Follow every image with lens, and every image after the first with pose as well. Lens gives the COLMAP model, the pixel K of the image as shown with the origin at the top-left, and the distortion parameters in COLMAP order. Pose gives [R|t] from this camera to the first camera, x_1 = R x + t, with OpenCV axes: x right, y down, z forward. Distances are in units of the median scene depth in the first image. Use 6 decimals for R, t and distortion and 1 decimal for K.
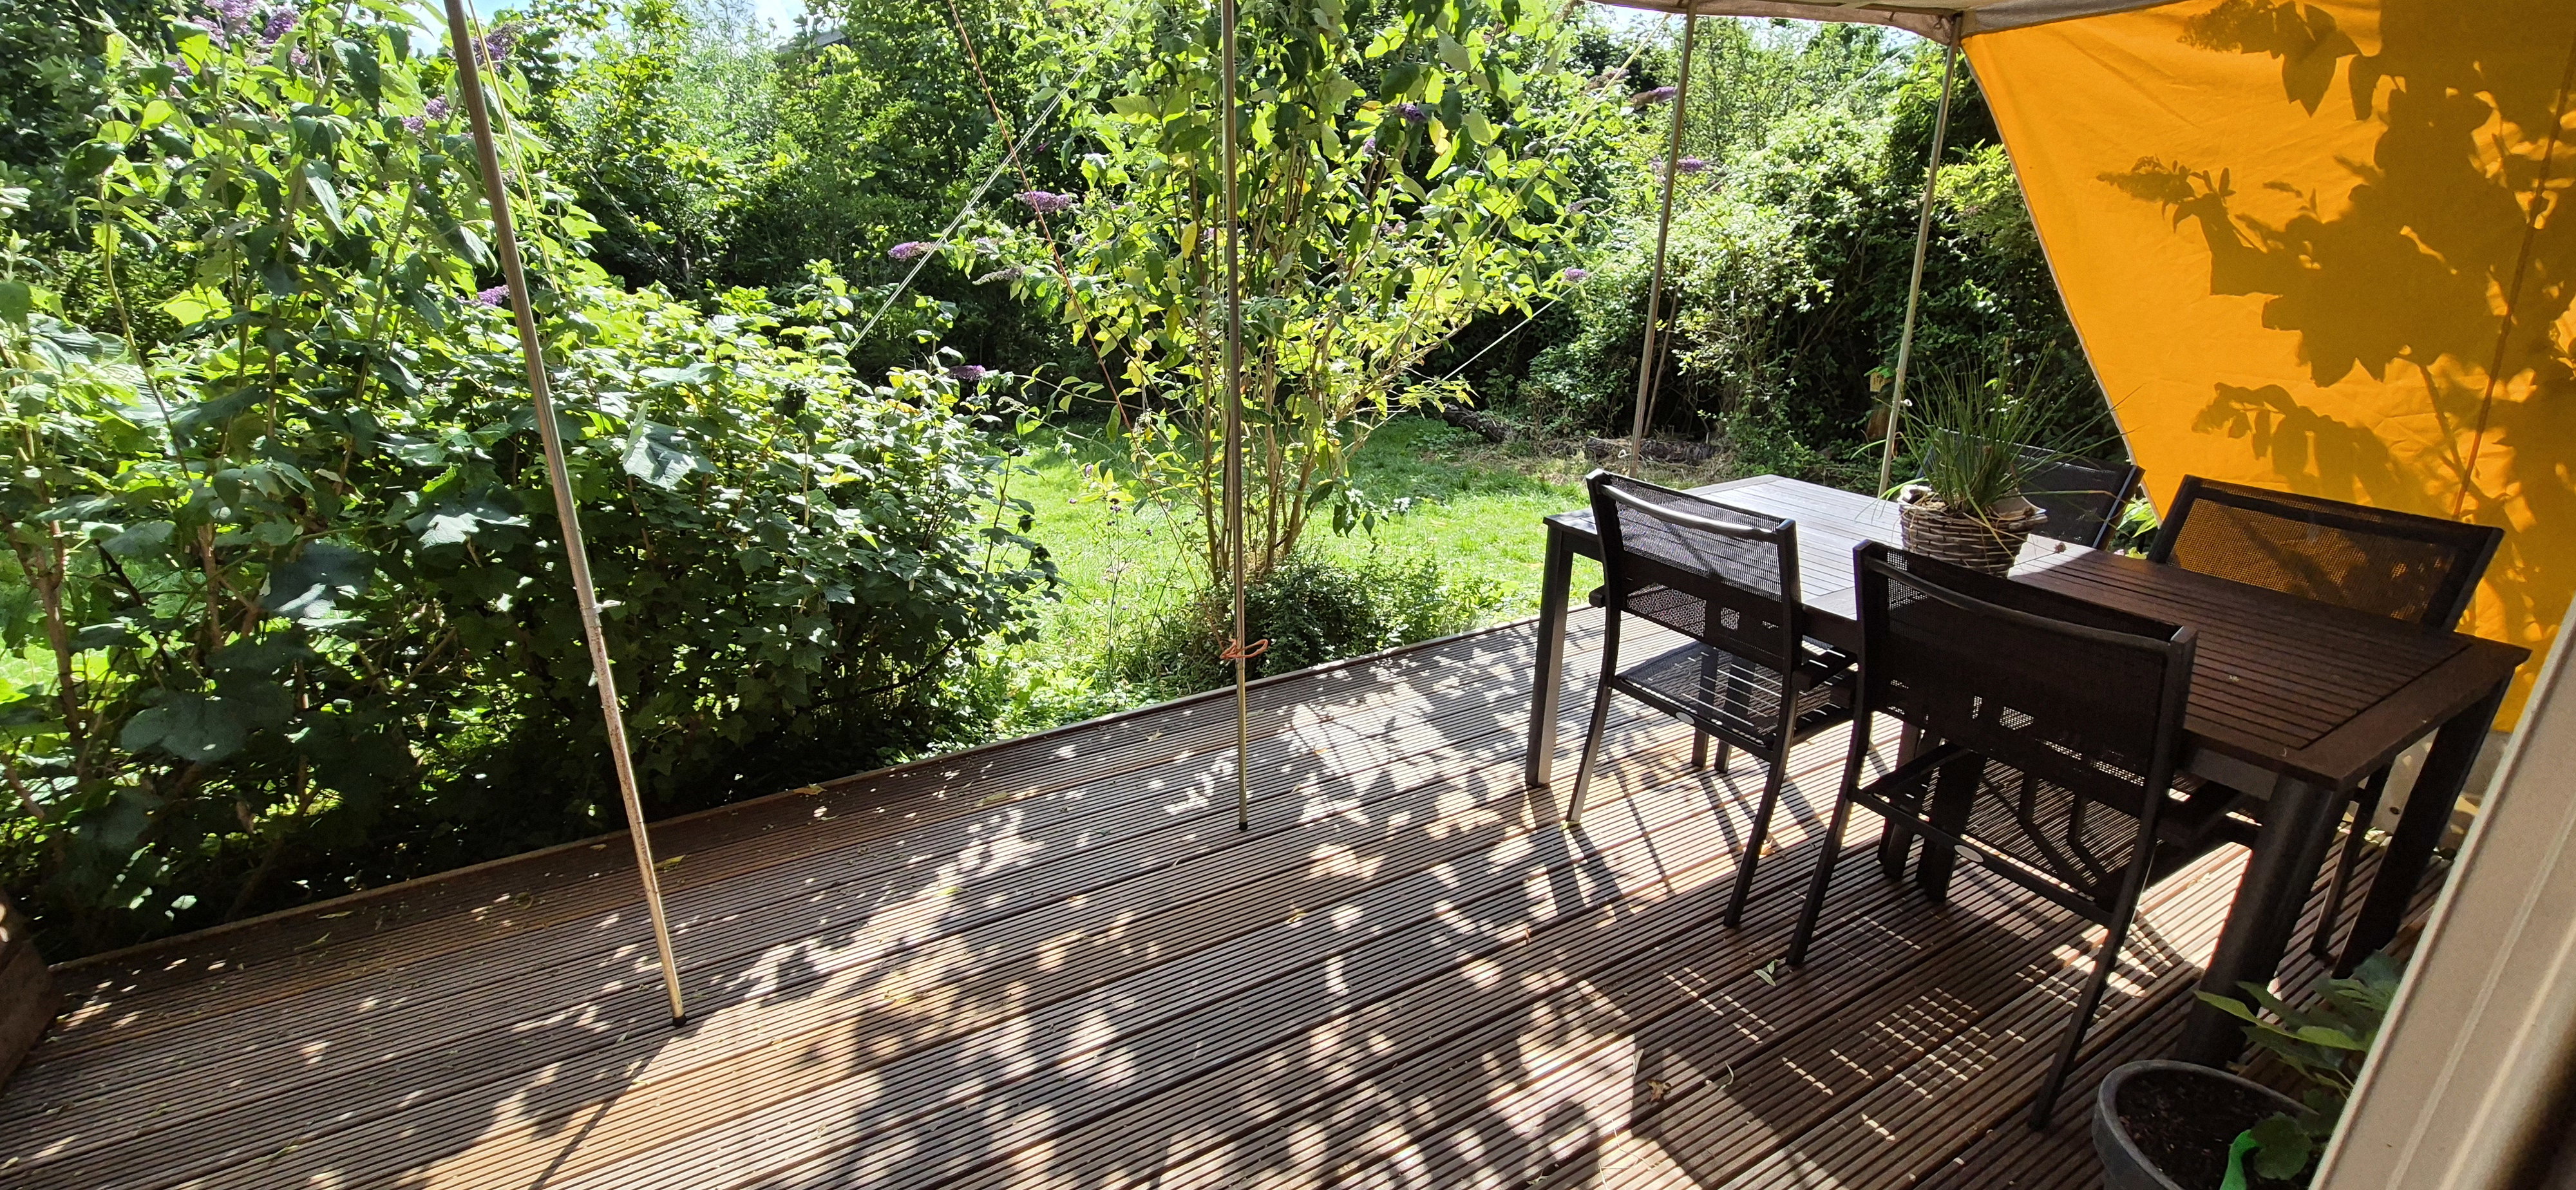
lens RADIAL K [[1060.2, 0, 1289.5], [0, 1060.2, 600.0], [0, 0, 1]] dist [0.001174, -0.000054]
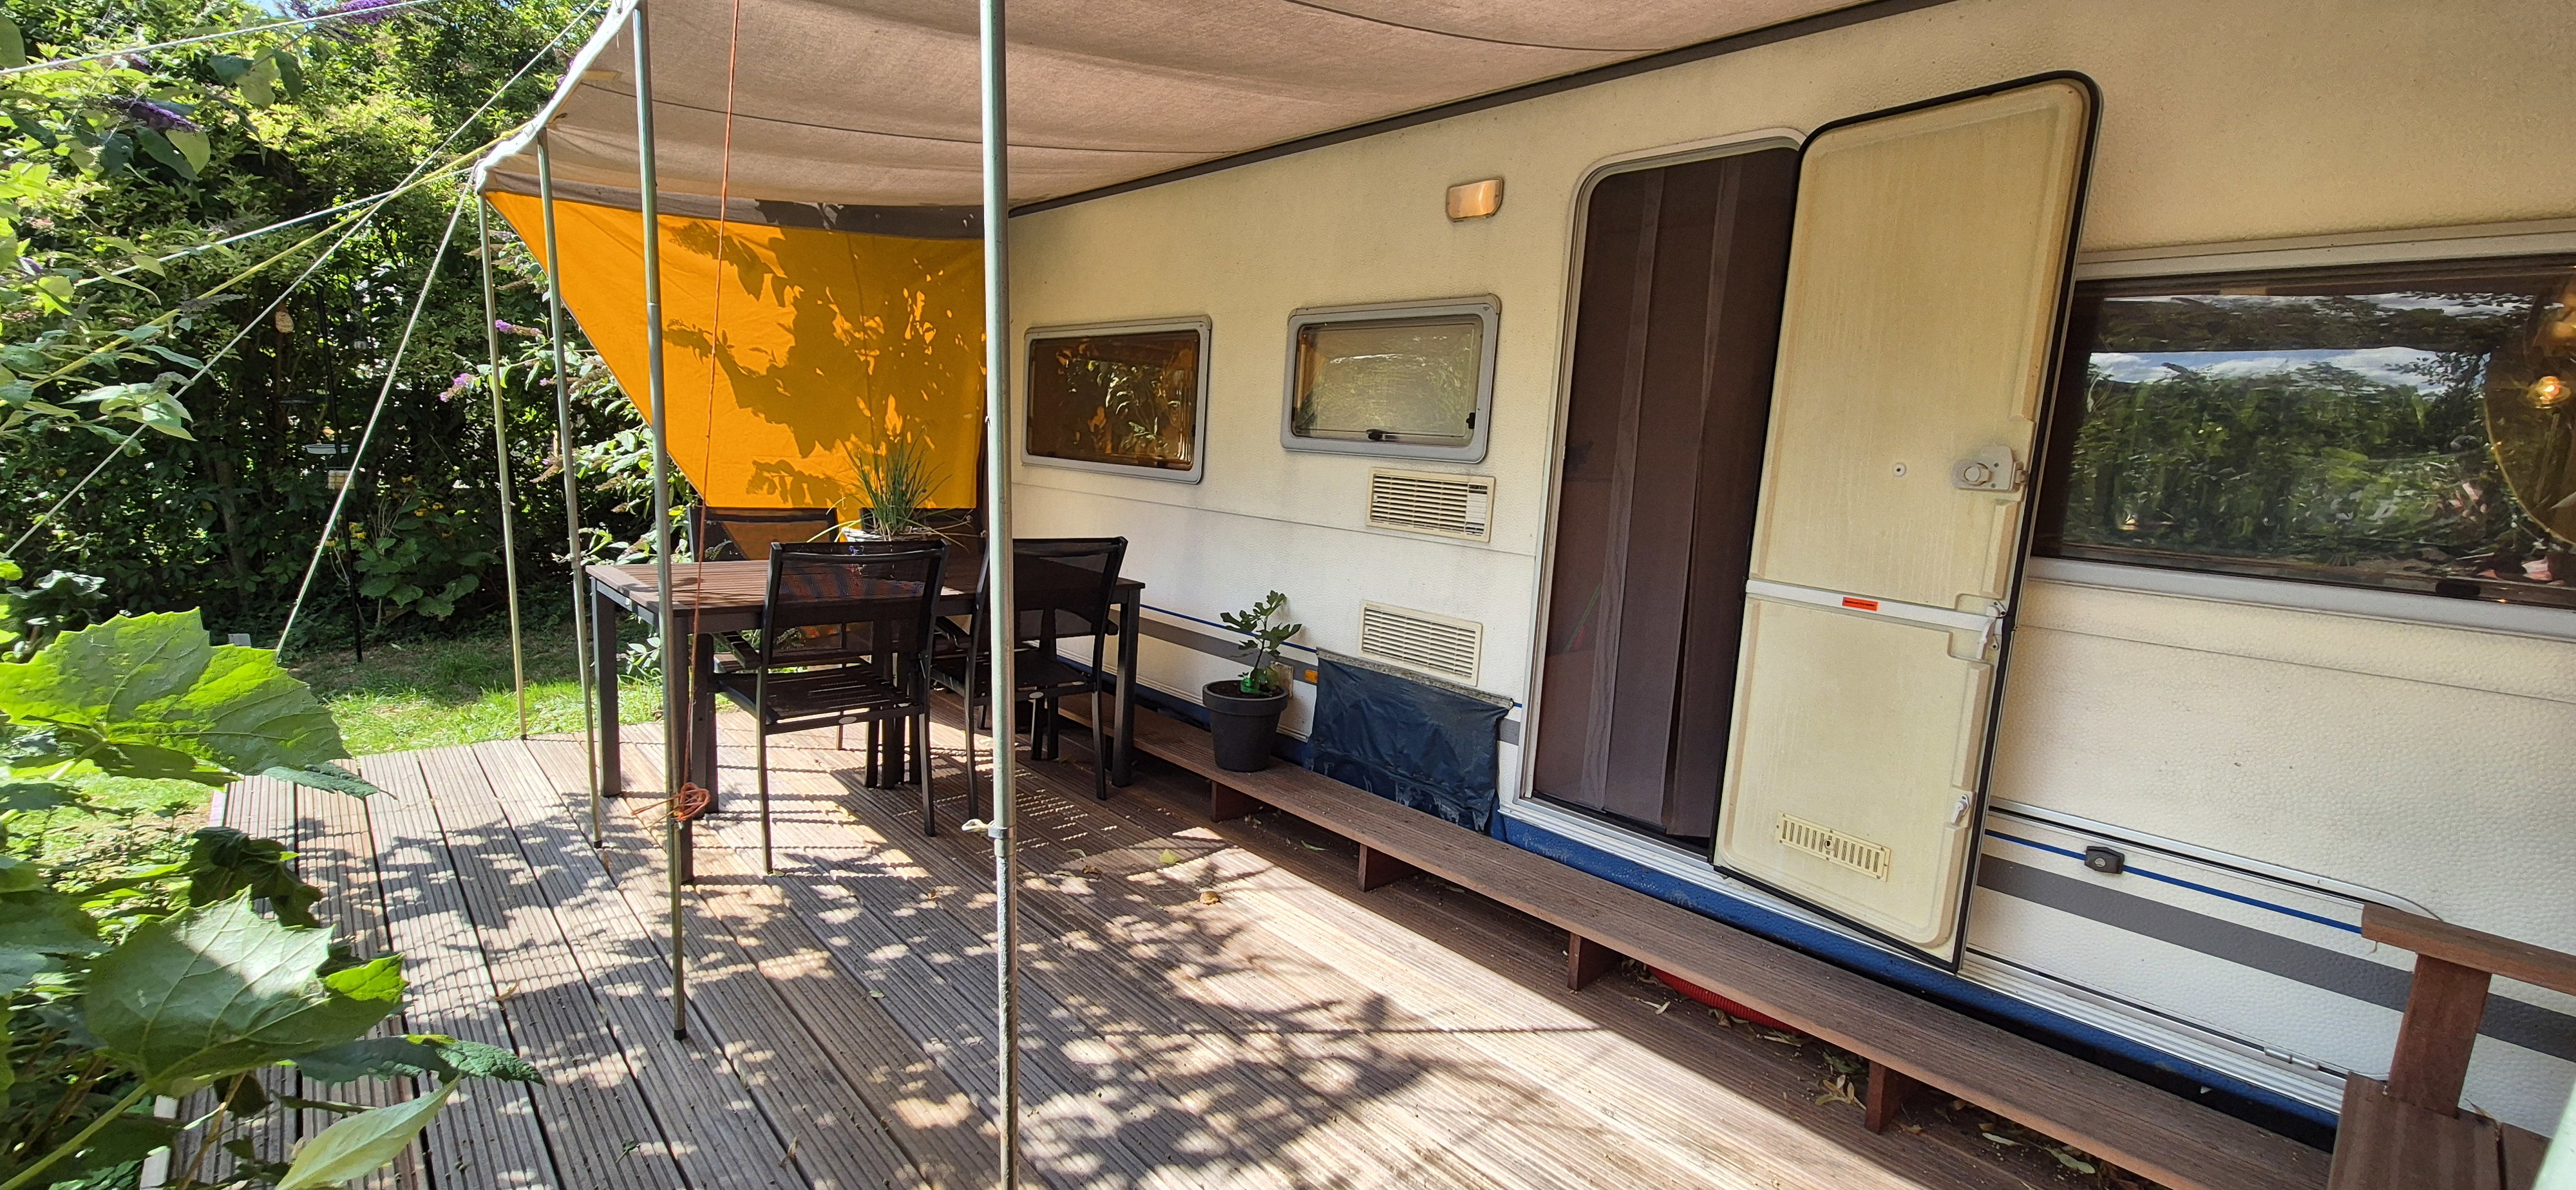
lens RADIAL K [[1060.2, 0, 1290.6], [0, 1060.2, 604.4], [0, 0, 1]] dist [0.001174, -0.000054]
pose [[-0.210332, -0.179568, 0.960997, -0.903910], [0.265001, 0.935713, 0.232844, -0.170317], [-0.941029, 0.303640, -0.149225, 0.580150]]
